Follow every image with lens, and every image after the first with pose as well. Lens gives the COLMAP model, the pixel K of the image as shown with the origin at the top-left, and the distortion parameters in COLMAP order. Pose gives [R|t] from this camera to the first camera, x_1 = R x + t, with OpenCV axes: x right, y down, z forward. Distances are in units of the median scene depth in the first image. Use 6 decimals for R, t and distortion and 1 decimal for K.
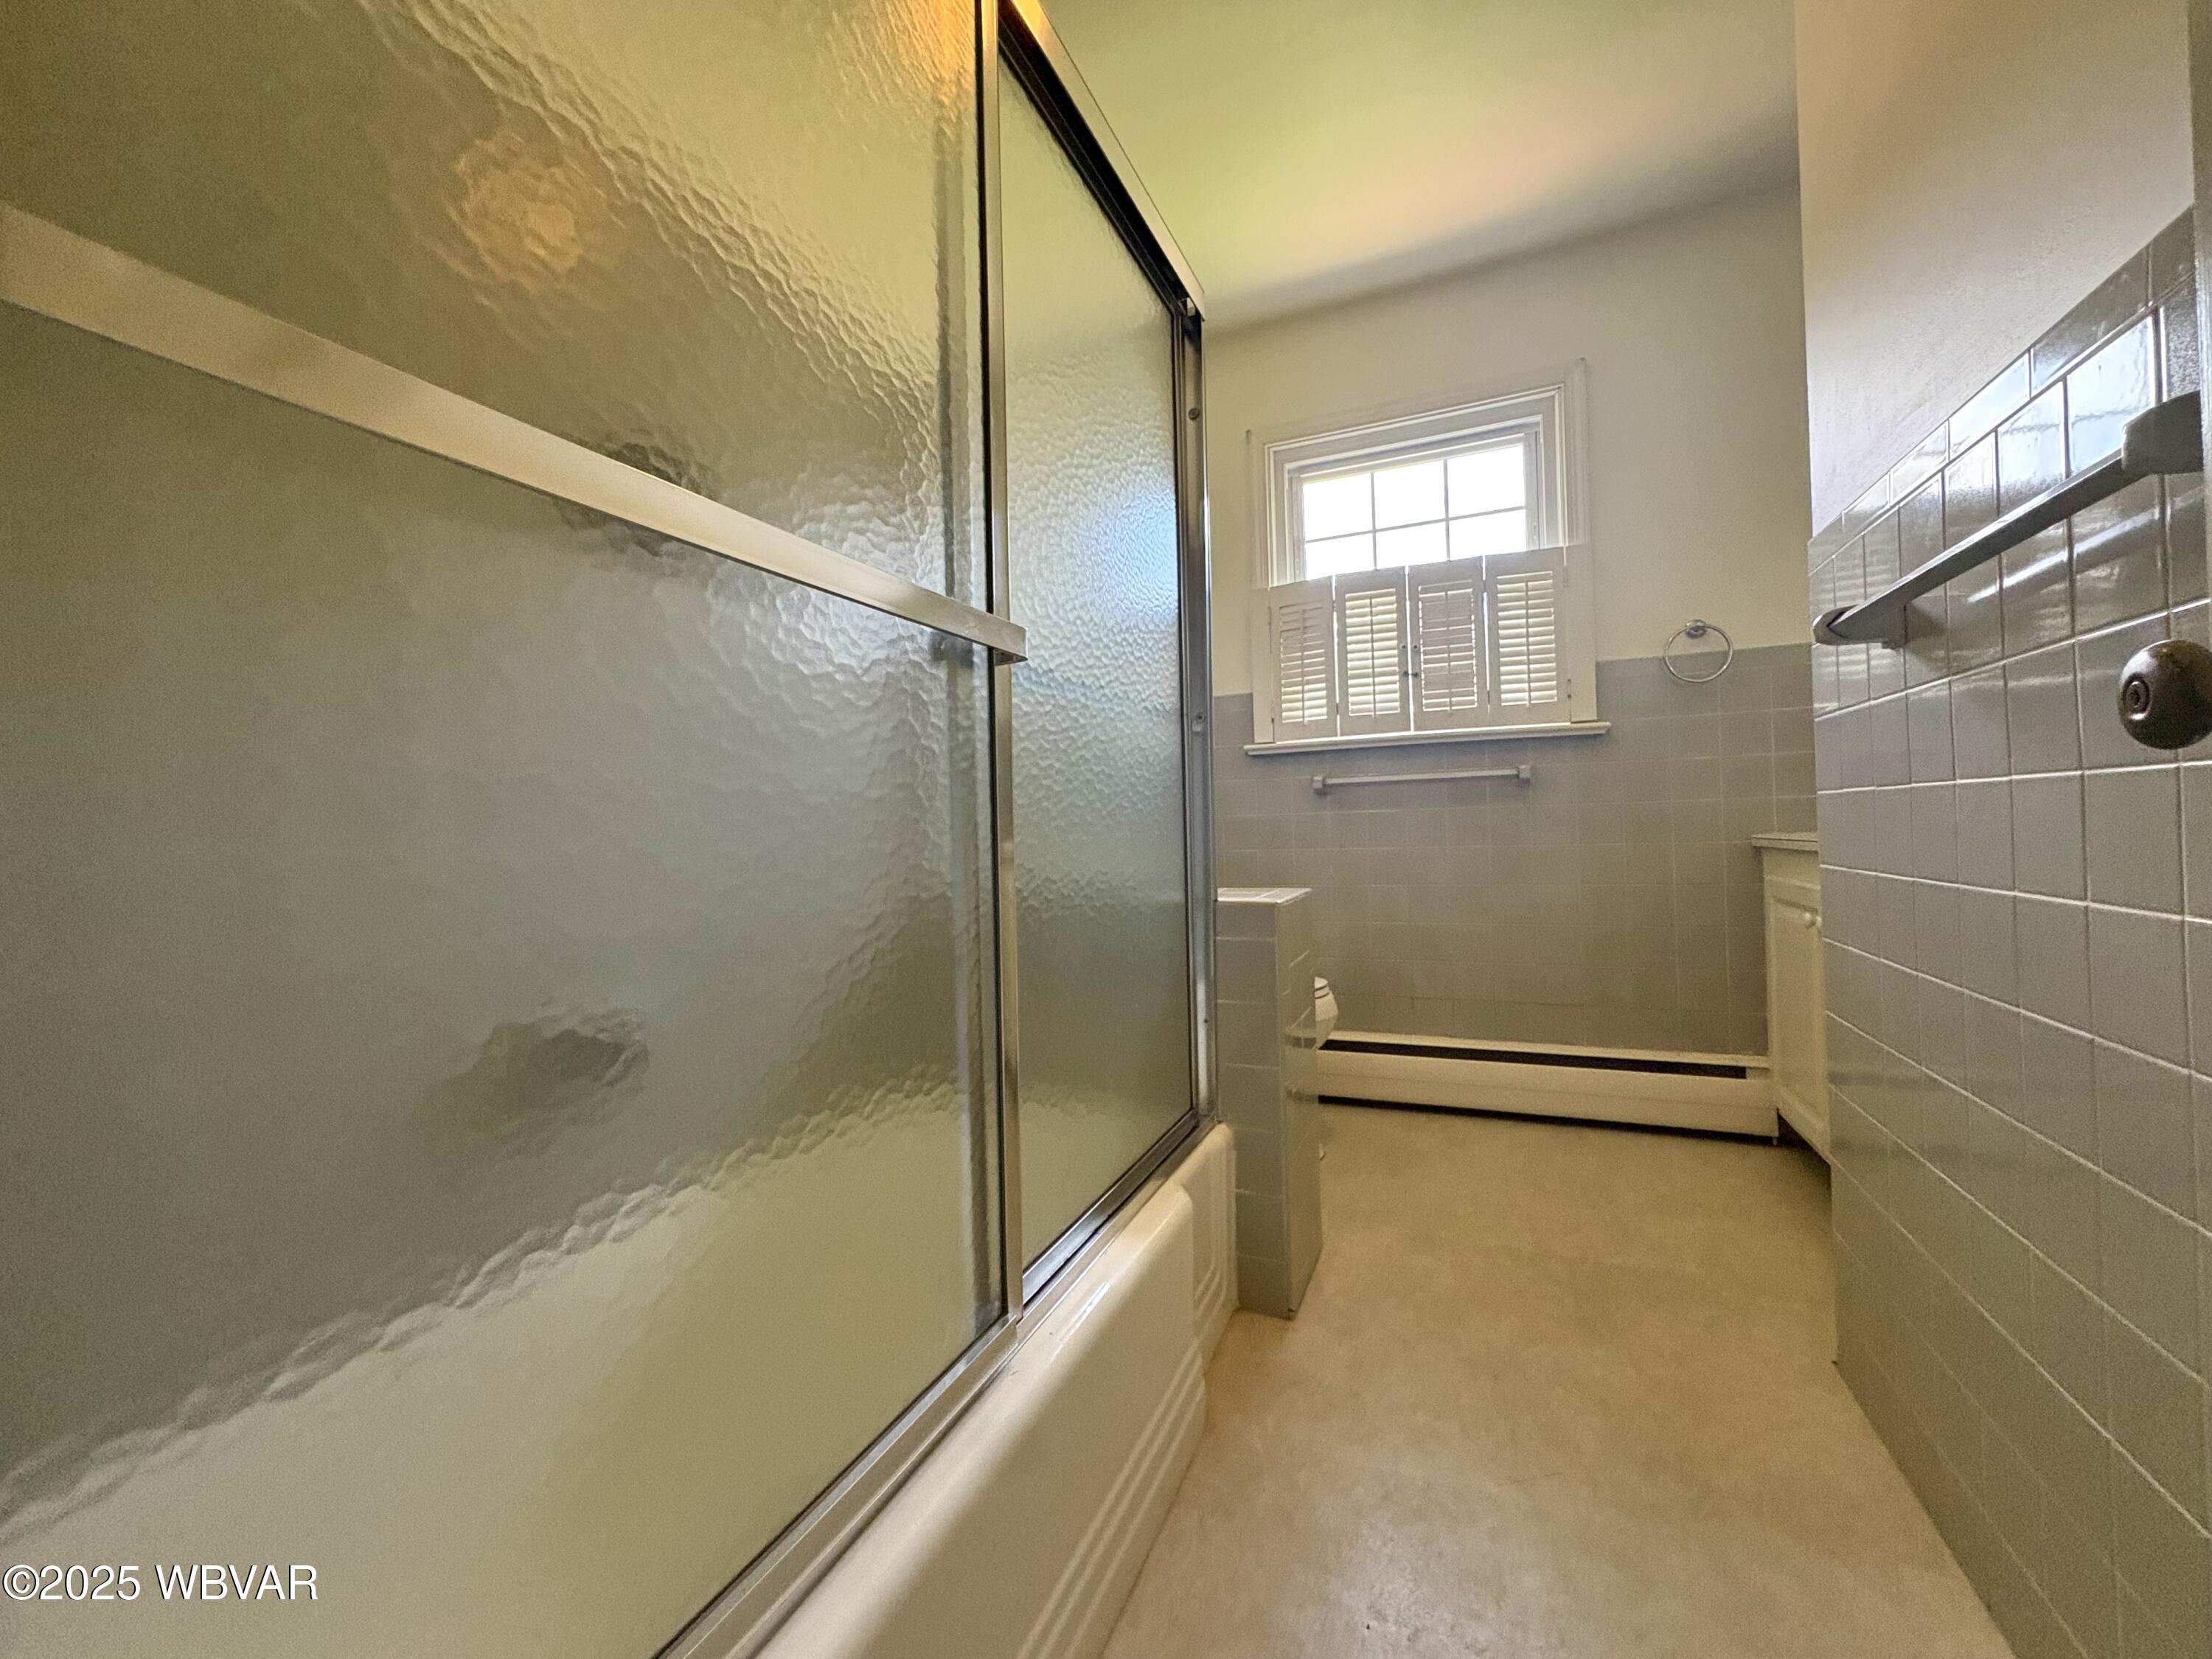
lens RADIAL K [[885.0, 0, 1109.9], [0, 885.0, 824.4], [0, 0, 1]] dist [0.006909, -0.000092]
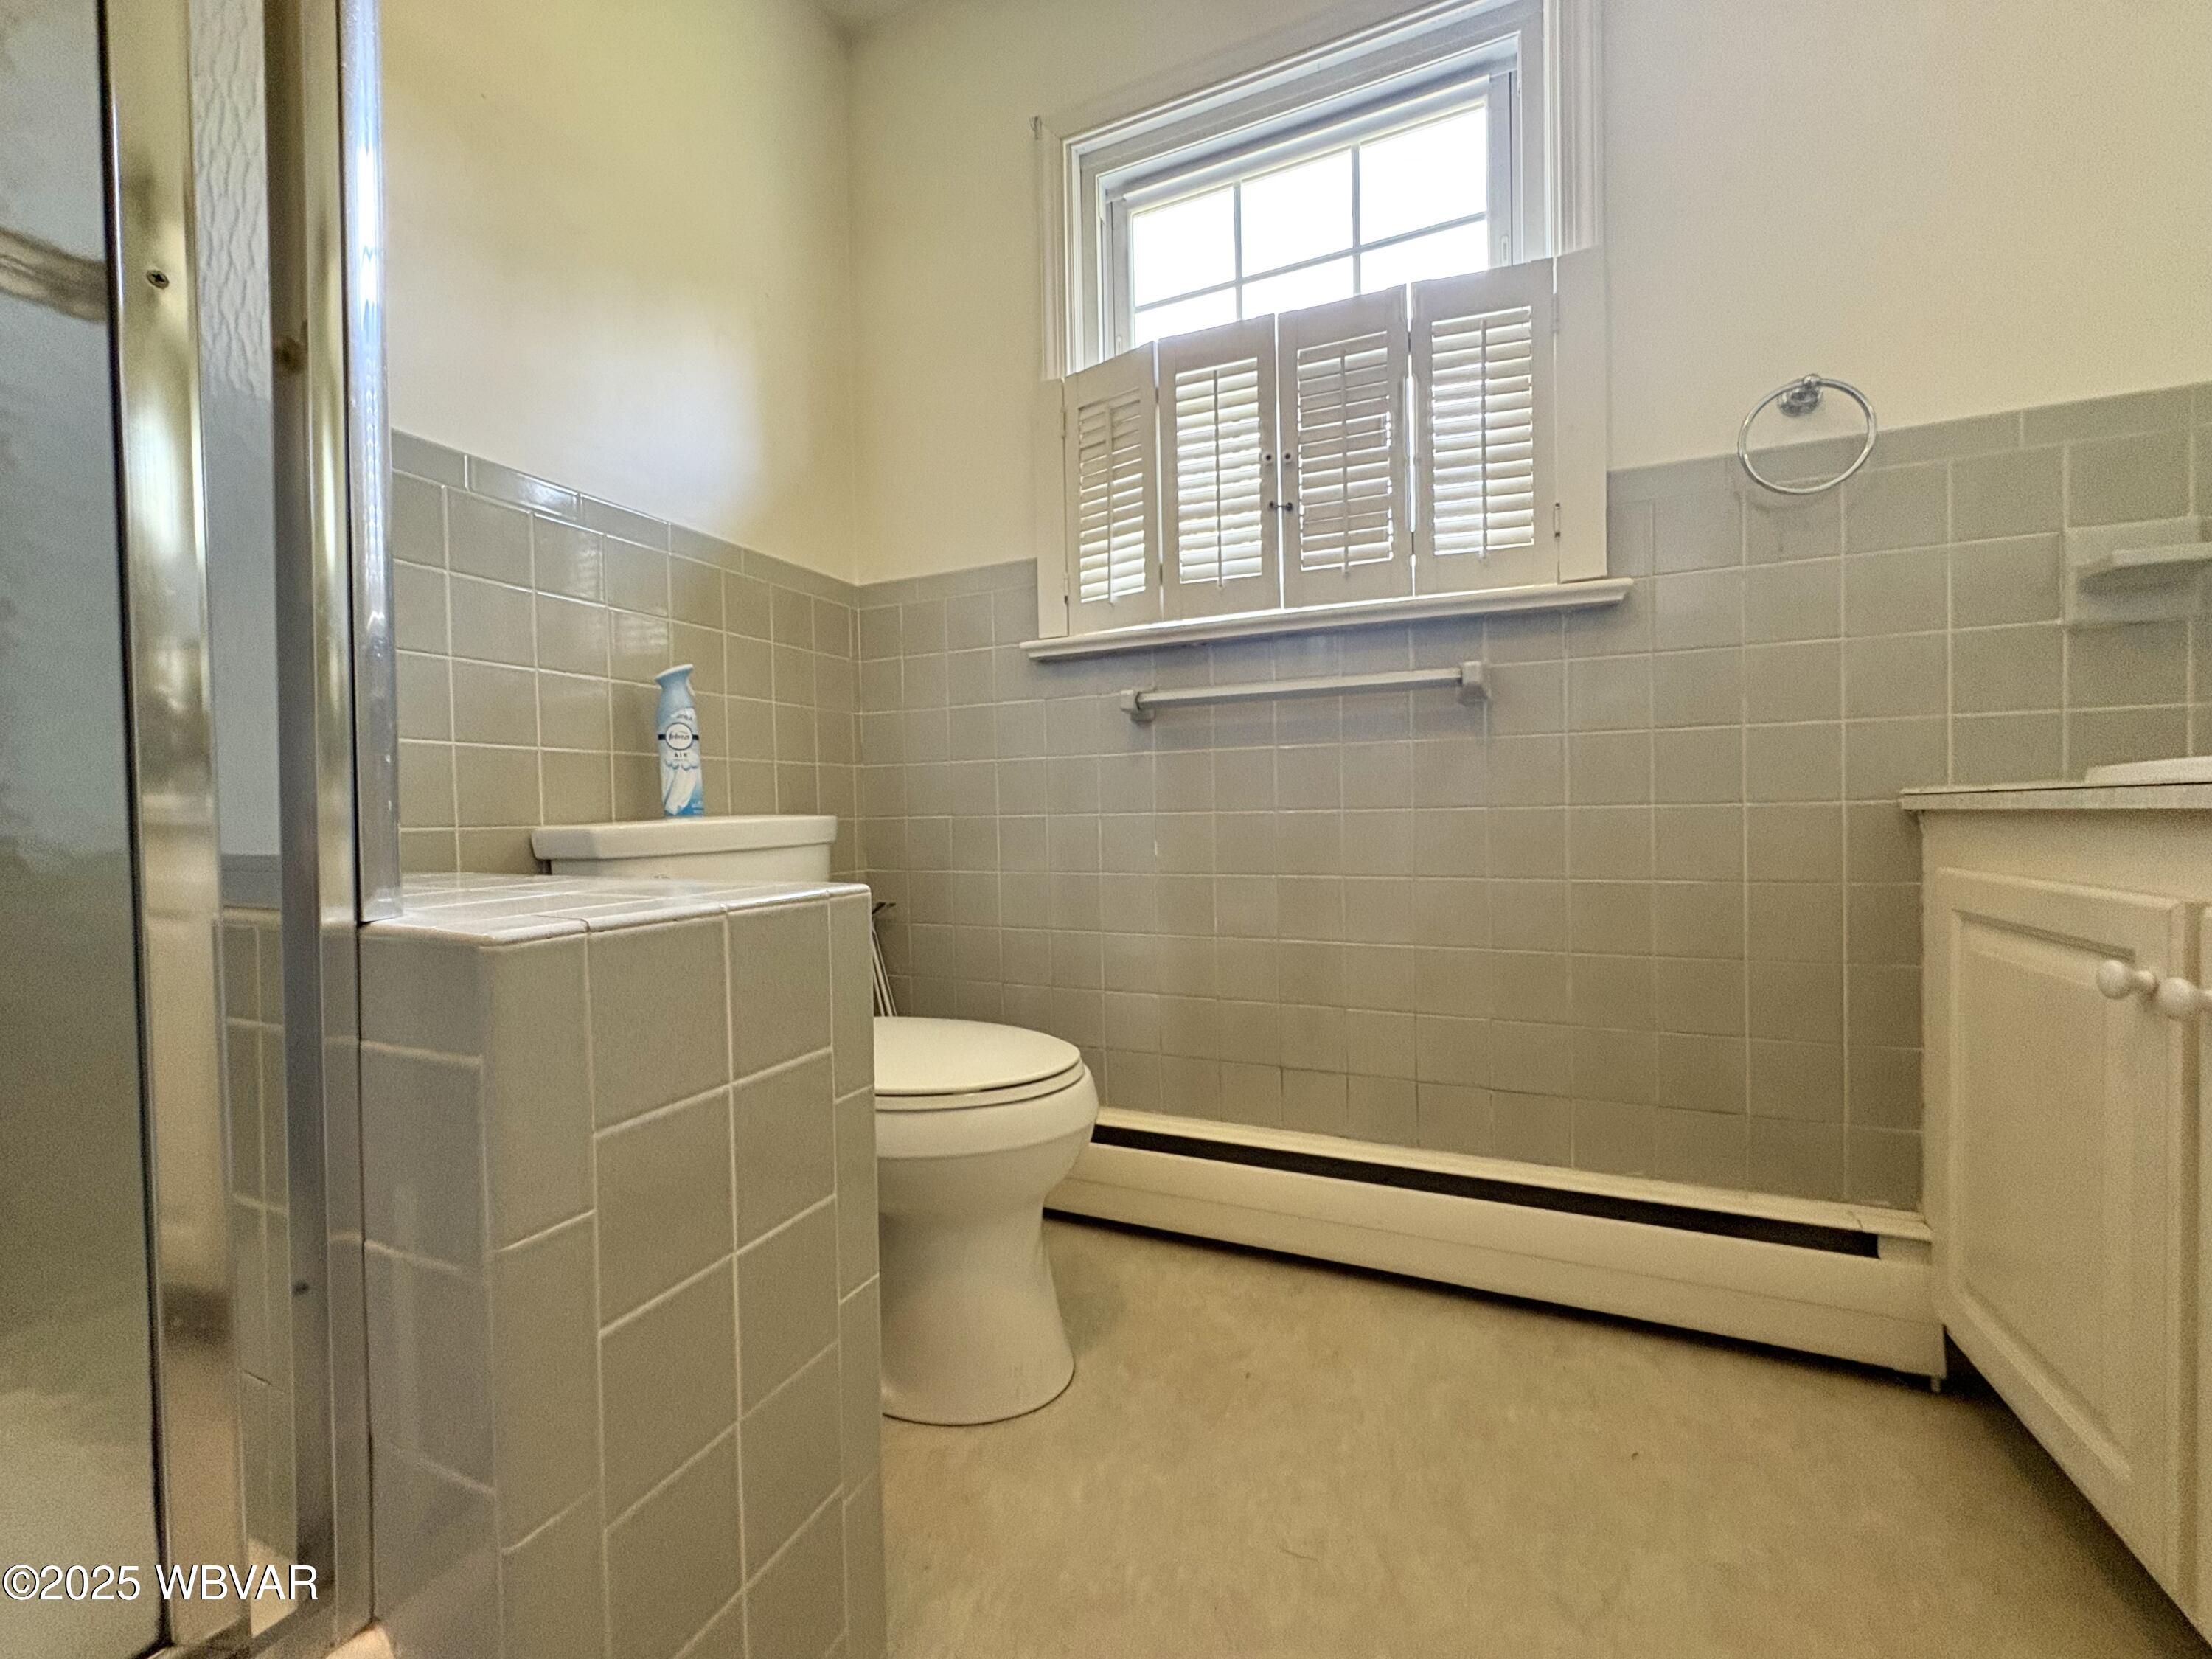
lens RADIAL K [[885.0, 0, 1100.7], [0, 885.0, 827.1], [0, 0, 1]] dist [0.006909, -0.000092]
pose [[0.999931, 0.009814, 0.006526, 0.225651], [-0.009993, 0.999562, 0.027864, 0.022214], [-0.006250, -0.027927, 0.999590, 0.431755]]
